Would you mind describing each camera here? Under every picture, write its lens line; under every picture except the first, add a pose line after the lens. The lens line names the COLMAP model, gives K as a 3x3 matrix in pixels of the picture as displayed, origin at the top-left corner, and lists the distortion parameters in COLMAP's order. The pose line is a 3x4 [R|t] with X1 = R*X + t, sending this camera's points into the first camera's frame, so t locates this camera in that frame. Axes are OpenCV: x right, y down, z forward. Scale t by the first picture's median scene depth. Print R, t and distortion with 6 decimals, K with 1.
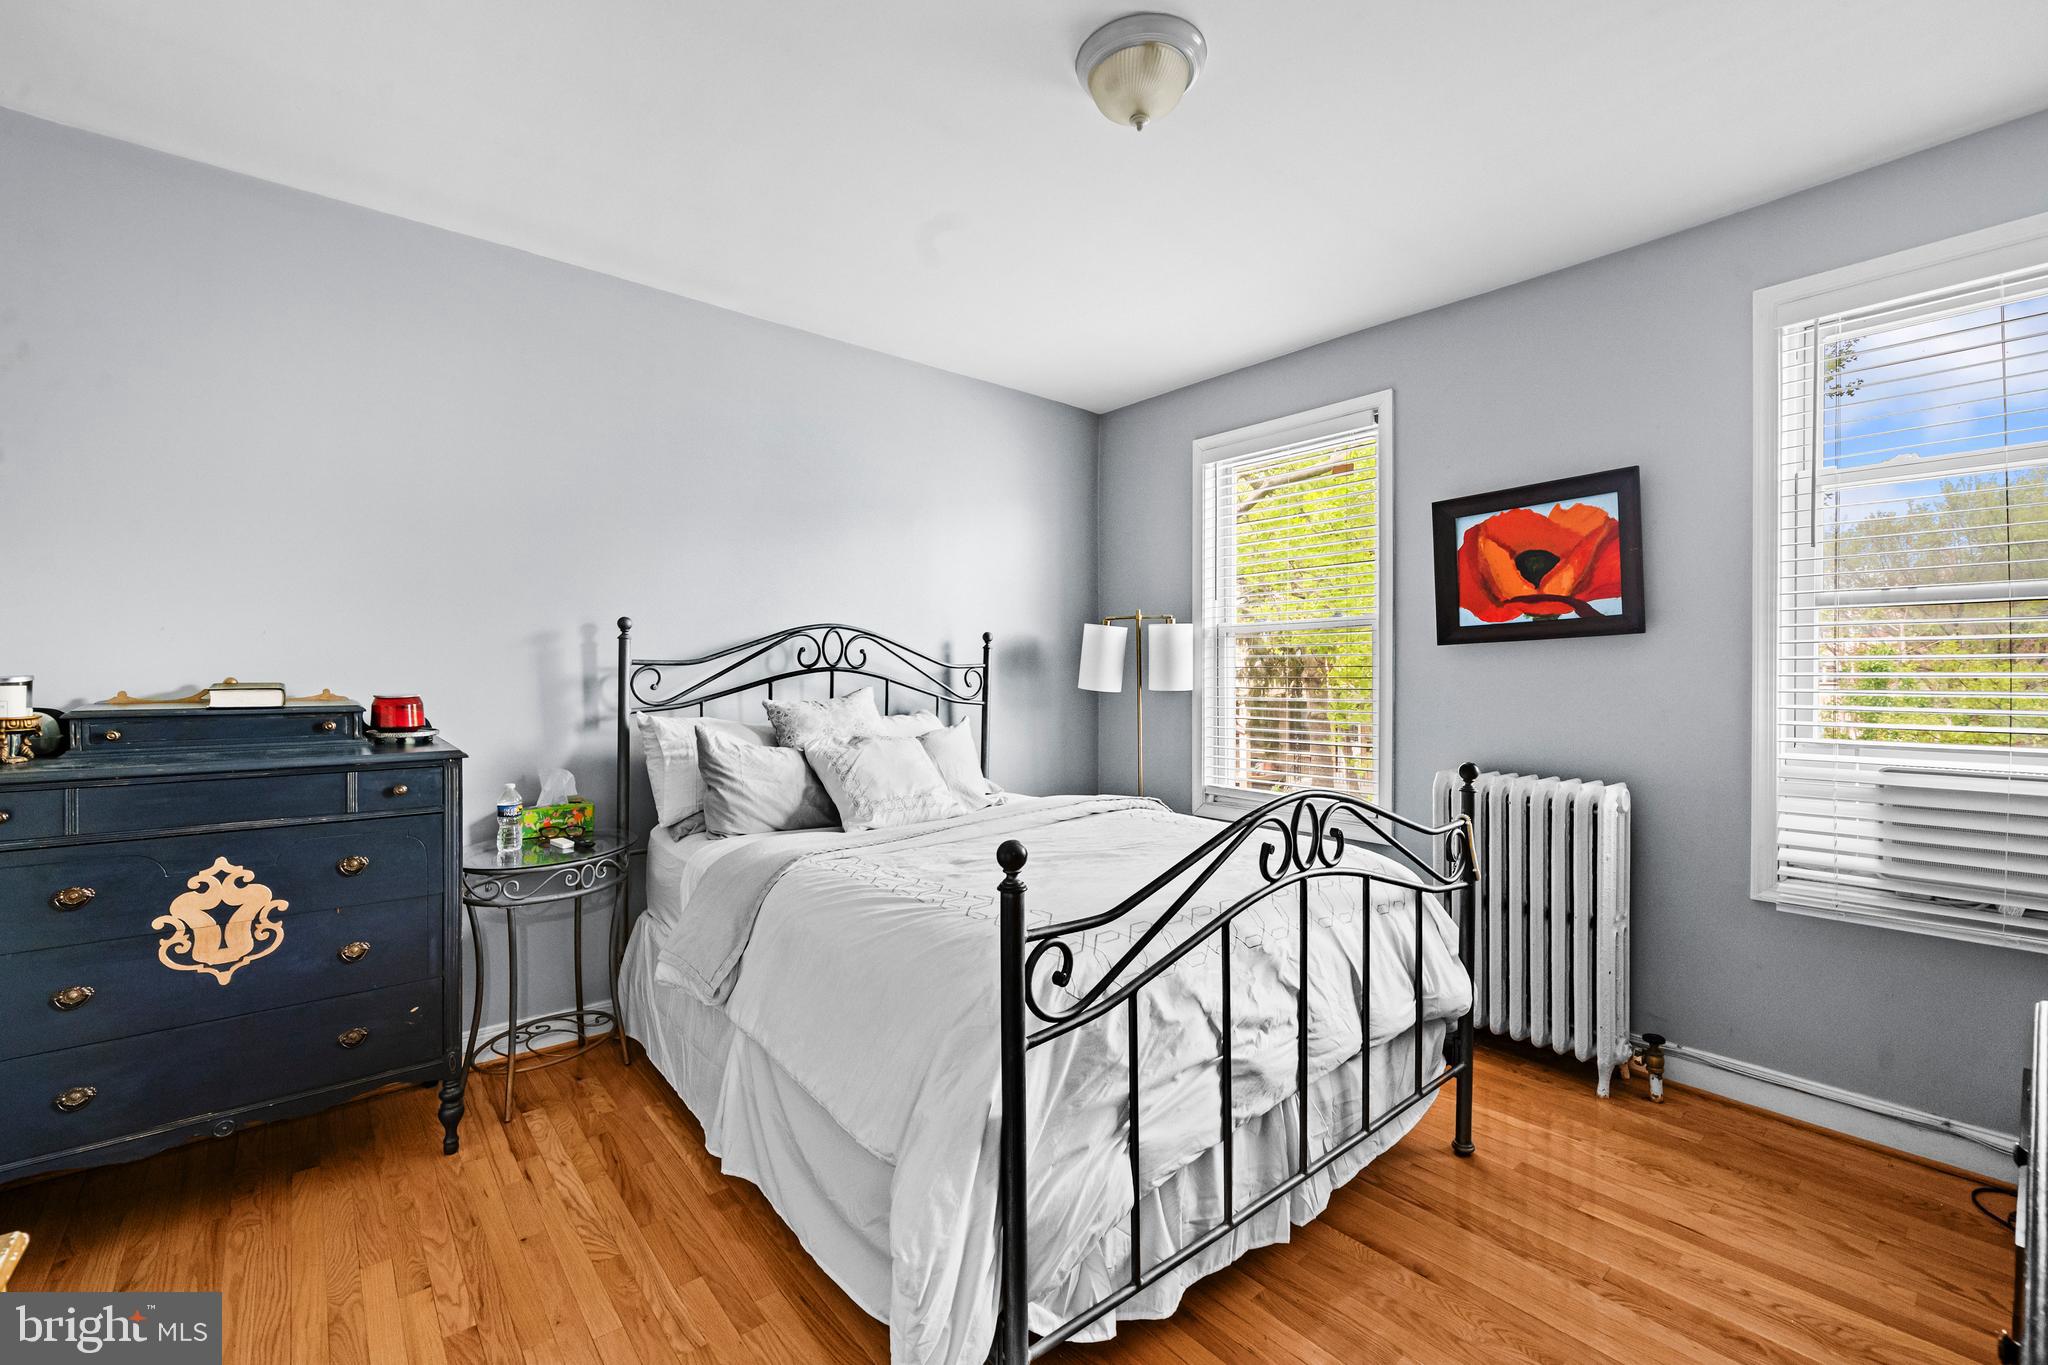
lens RADIAL K [[852.3, 0, 1020.2], [0, 852.3, 684.0], [0, 0, 1]] dist [-0.002022, -0.000013]
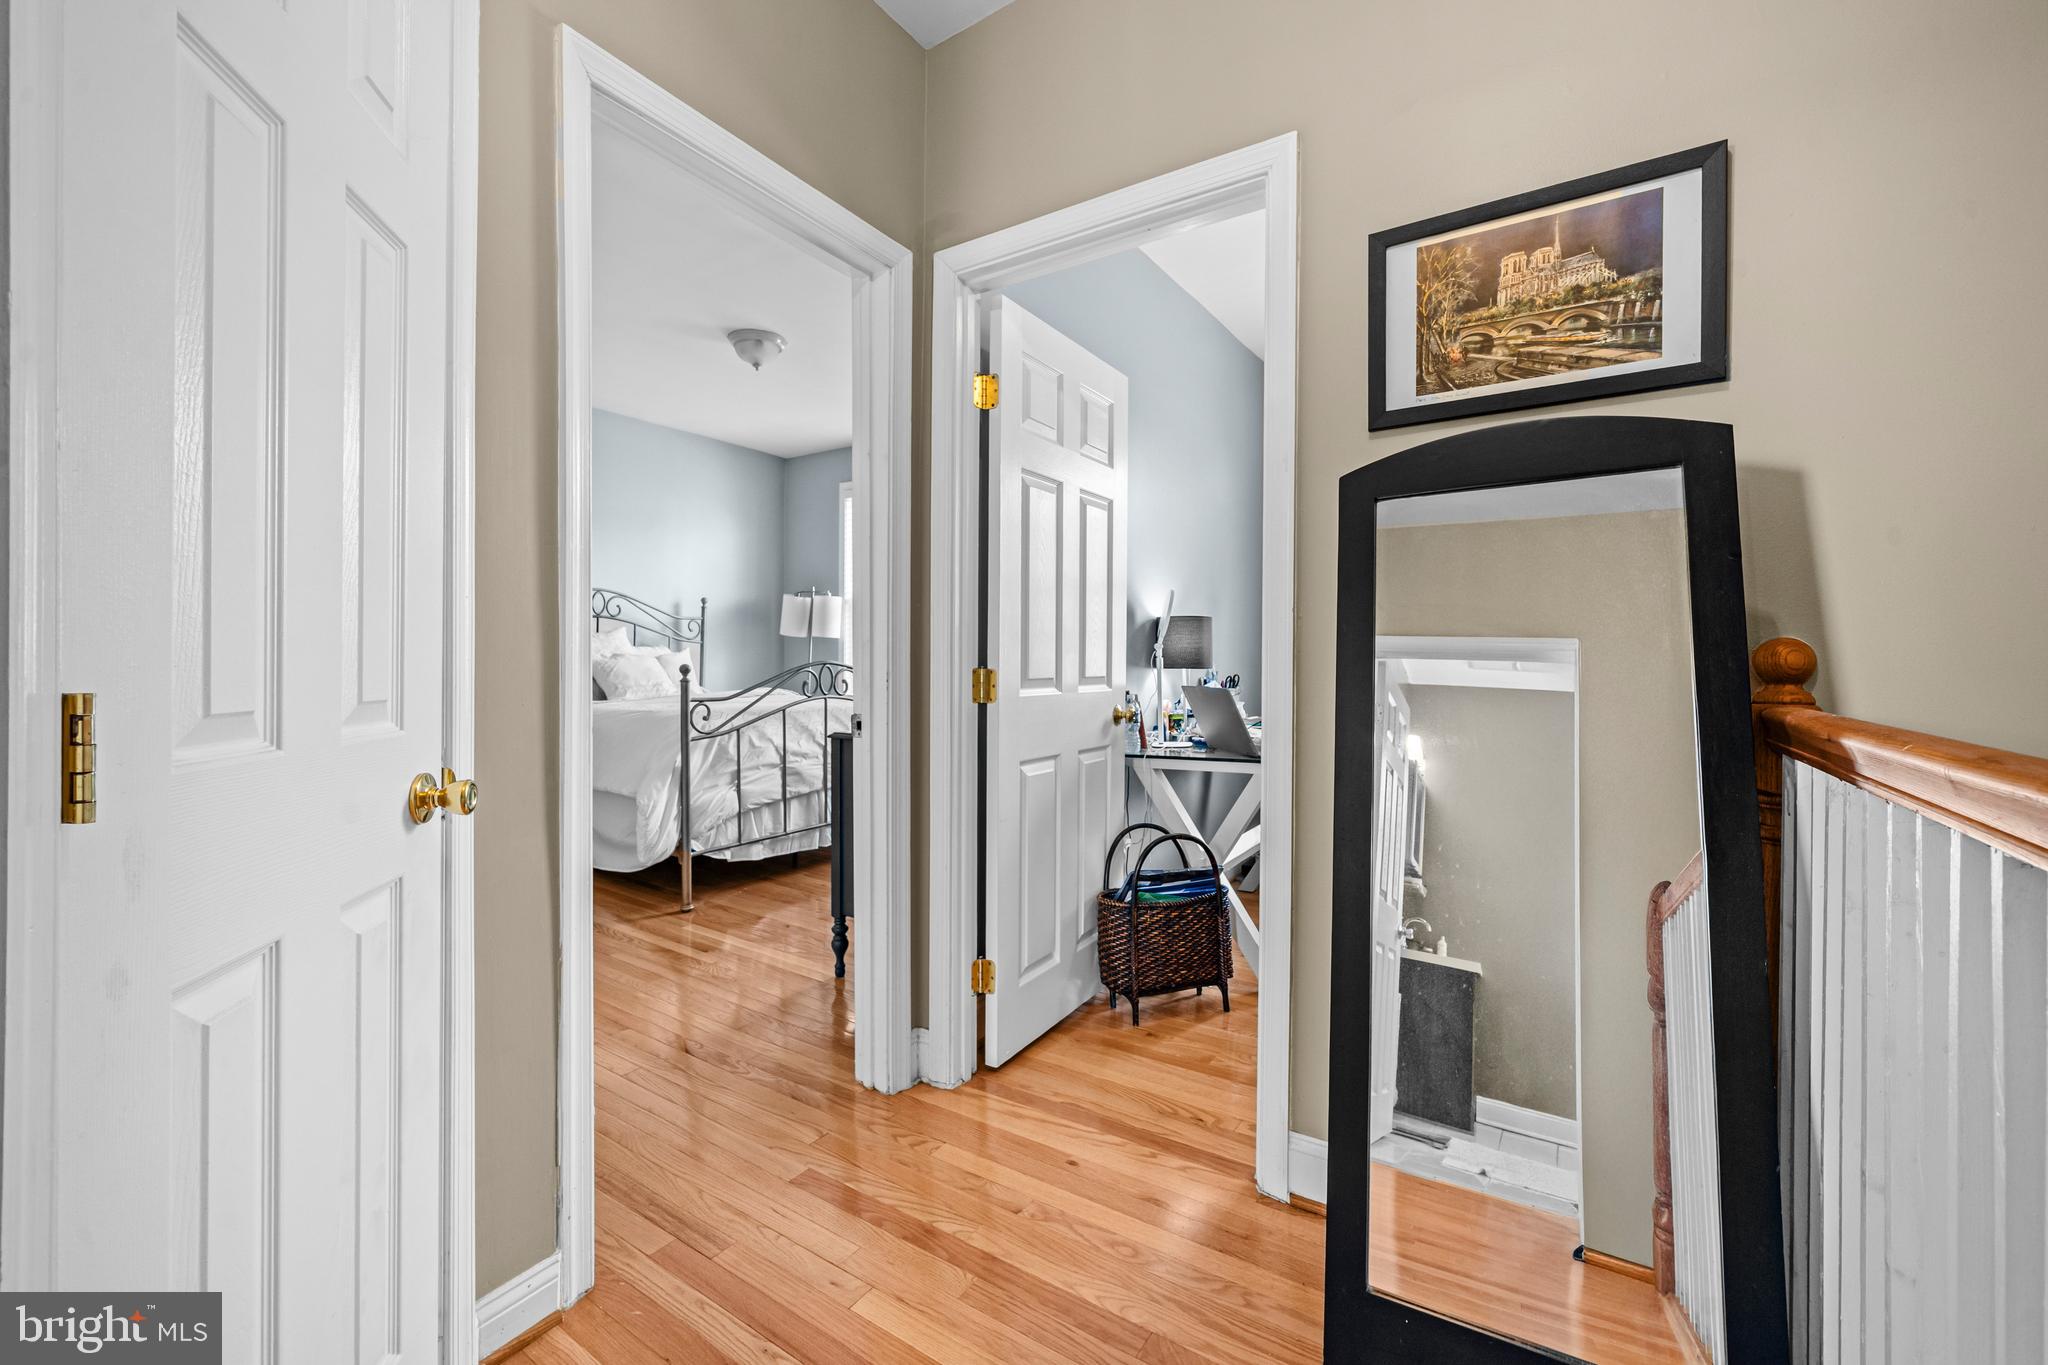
lens RADIAL K [[841.4, 0, 1020.4], [0, 841.4, 671.7], [0, 0, 1]] dist [0.001514, 0.000024]
pose [[0.962289, 0.002152, 0.272021, 0.234458], [-0.004734, 0.999950, 0.008837, 0.141082], [-0.271988, -0.009792, 0.962251, -1.523146]]
